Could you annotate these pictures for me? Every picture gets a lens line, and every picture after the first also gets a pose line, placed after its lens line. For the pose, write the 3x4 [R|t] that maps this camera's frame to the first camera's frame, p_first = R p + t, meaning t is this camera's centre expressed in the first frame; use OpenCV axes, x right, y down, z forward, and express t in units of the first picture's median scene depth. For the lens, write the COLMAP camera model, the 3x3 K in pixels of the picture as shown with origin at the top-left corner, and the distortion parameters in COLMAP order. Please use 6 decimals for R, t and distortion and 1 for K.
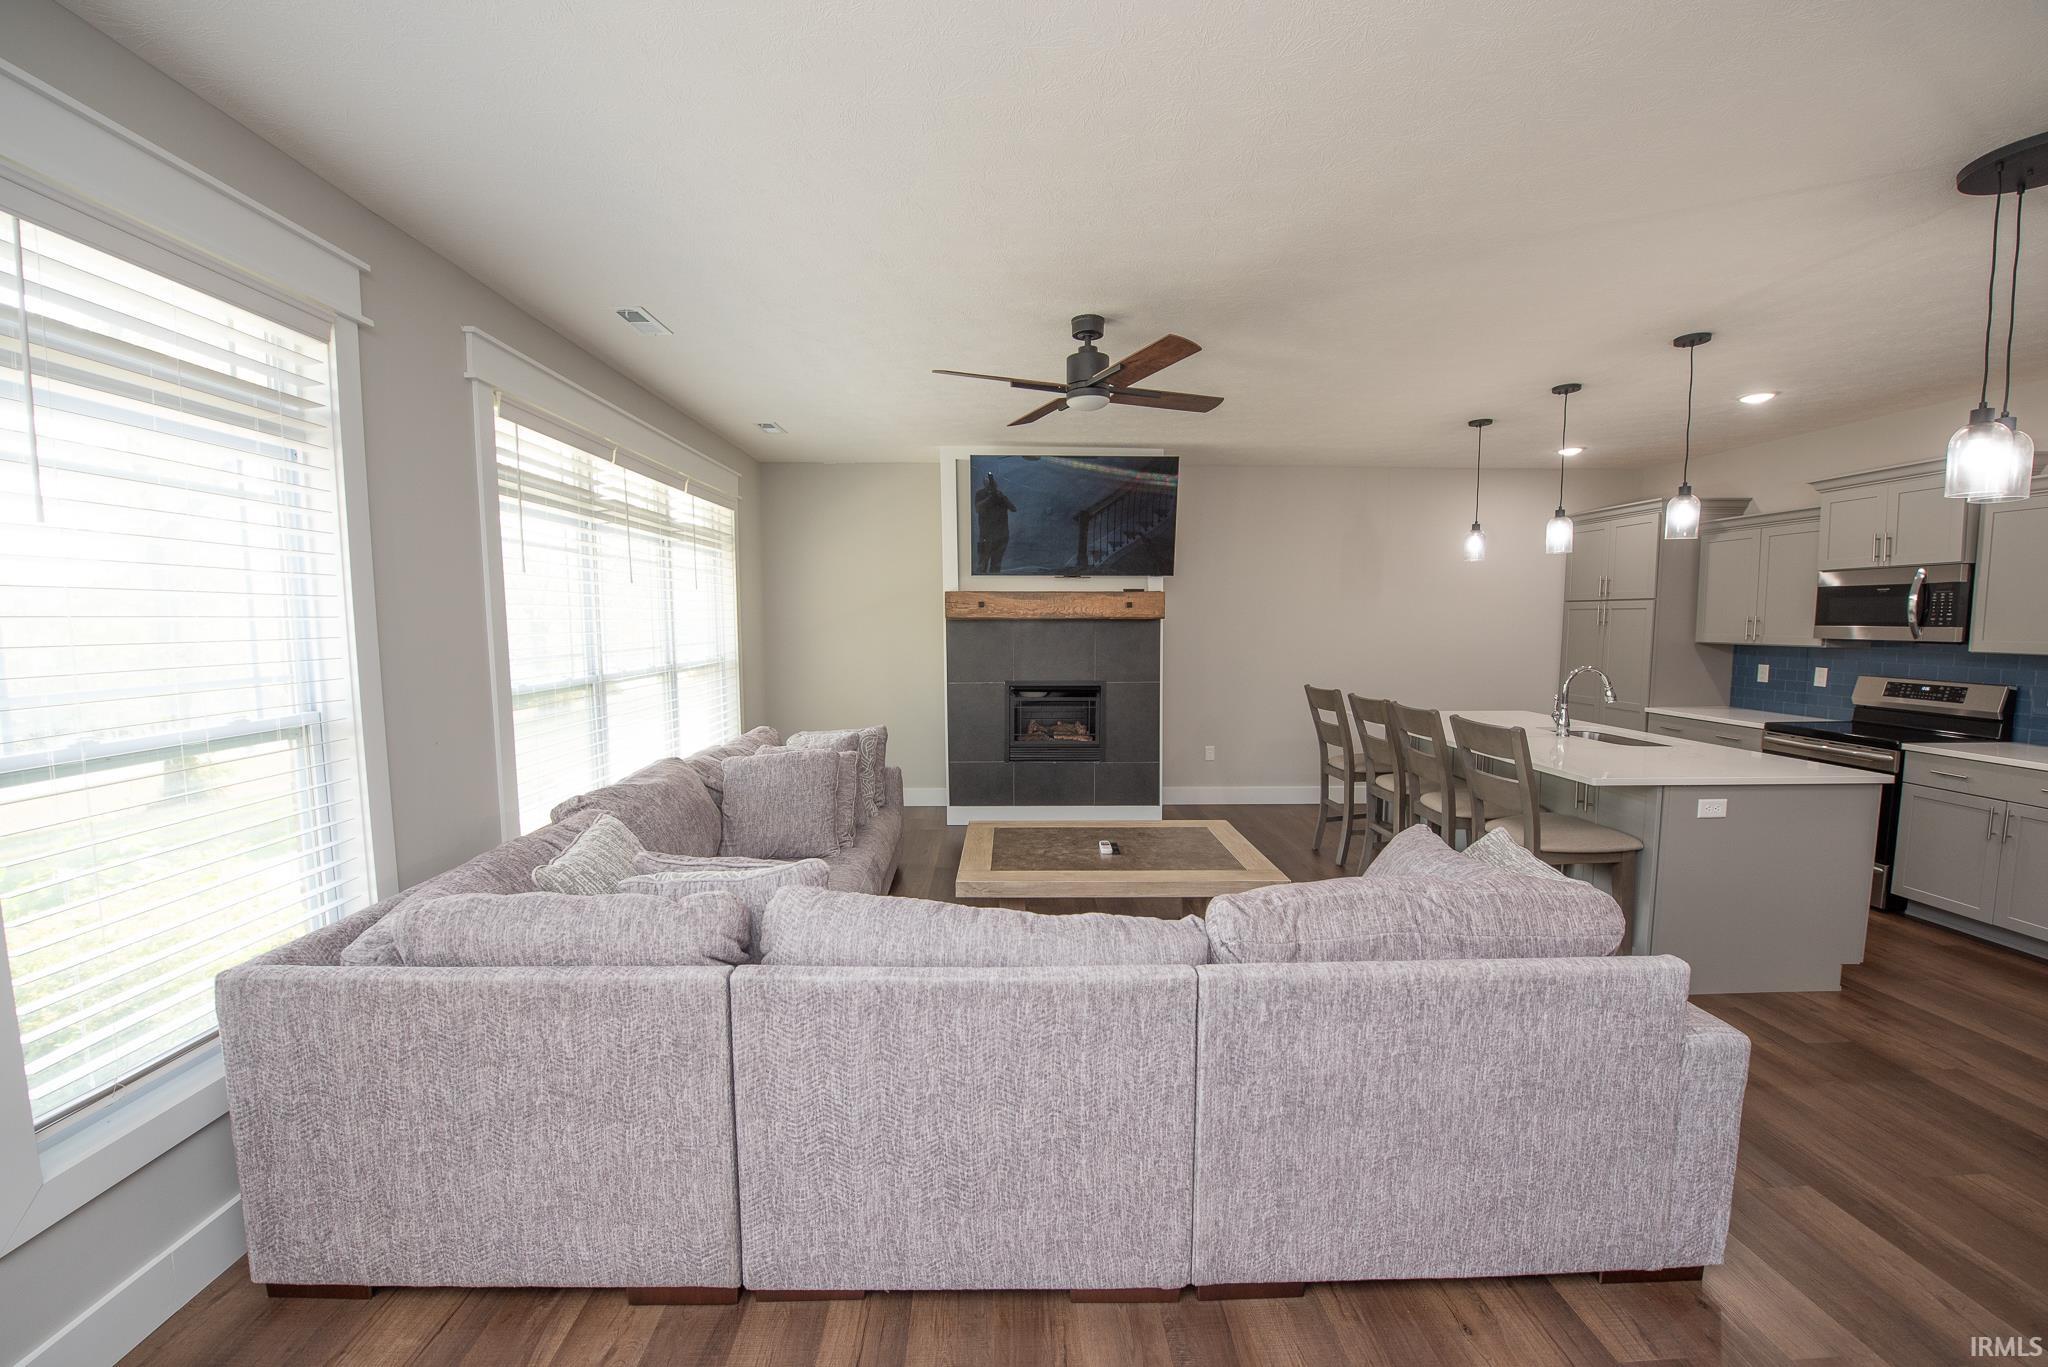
lens RADIAL K [[814.6, 0, 1021.8], [0, 814.6, 688.5], [0, 0, 1]] dist [-0.013521, -0.000922]
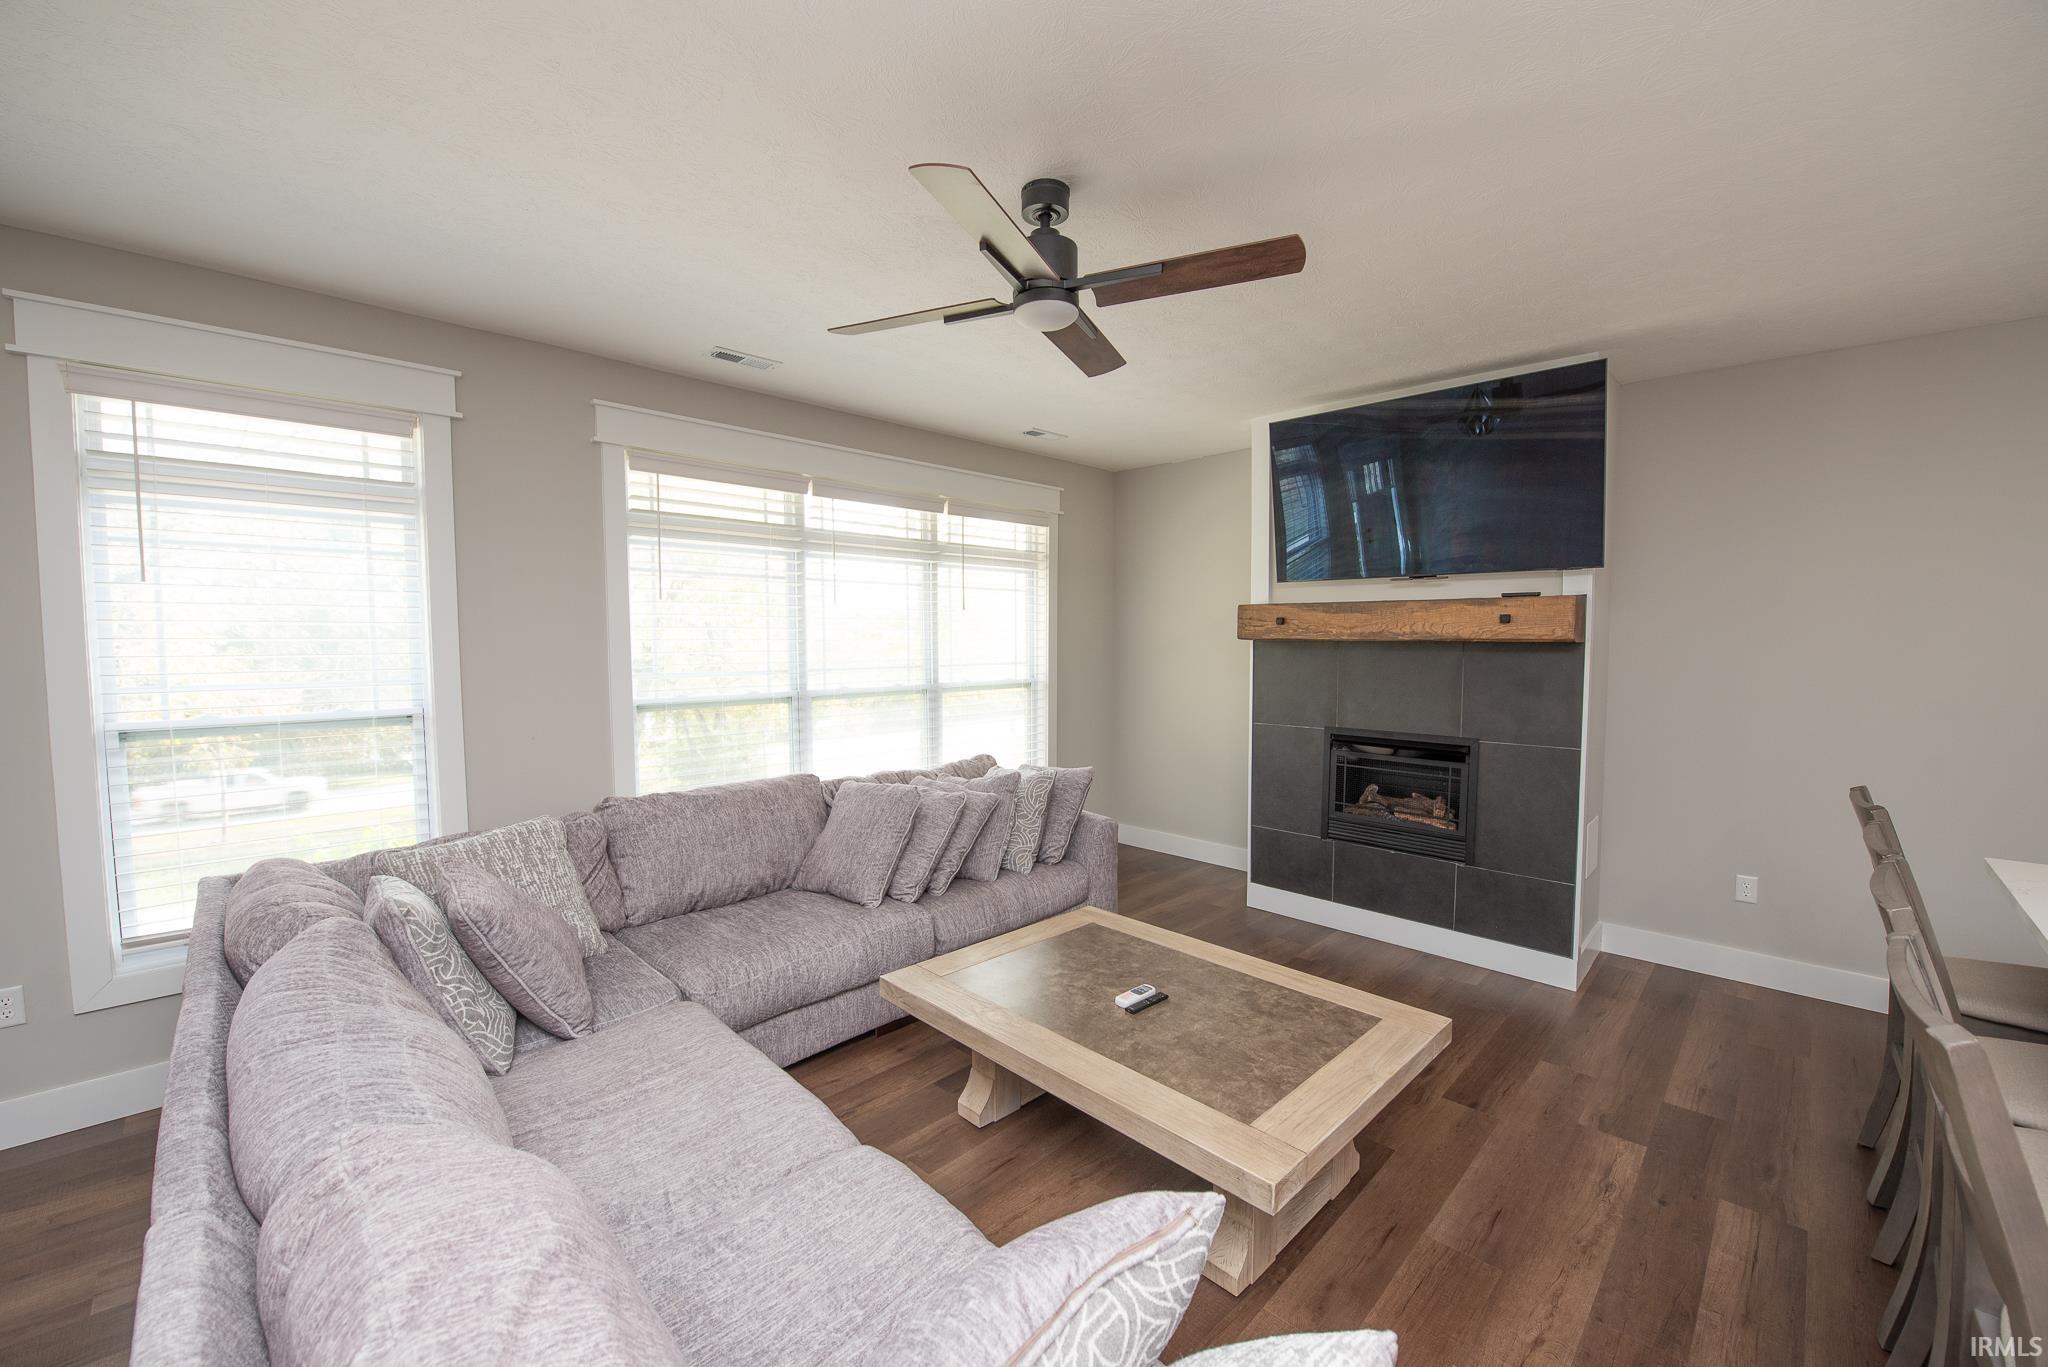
lens RADIAL K [[814.6, 0, 1021.1], [0, 814.6, 688.8], [0, 0, 1]] dist [-0.013521, -0.000922]
pose [[0.684786, 0.046937, -0.727231, 0.328766], [-0.063793, 0.997954, 0.004340, -0.029539], [0.725947, 0.043421, 0.686379, 0.320012]]
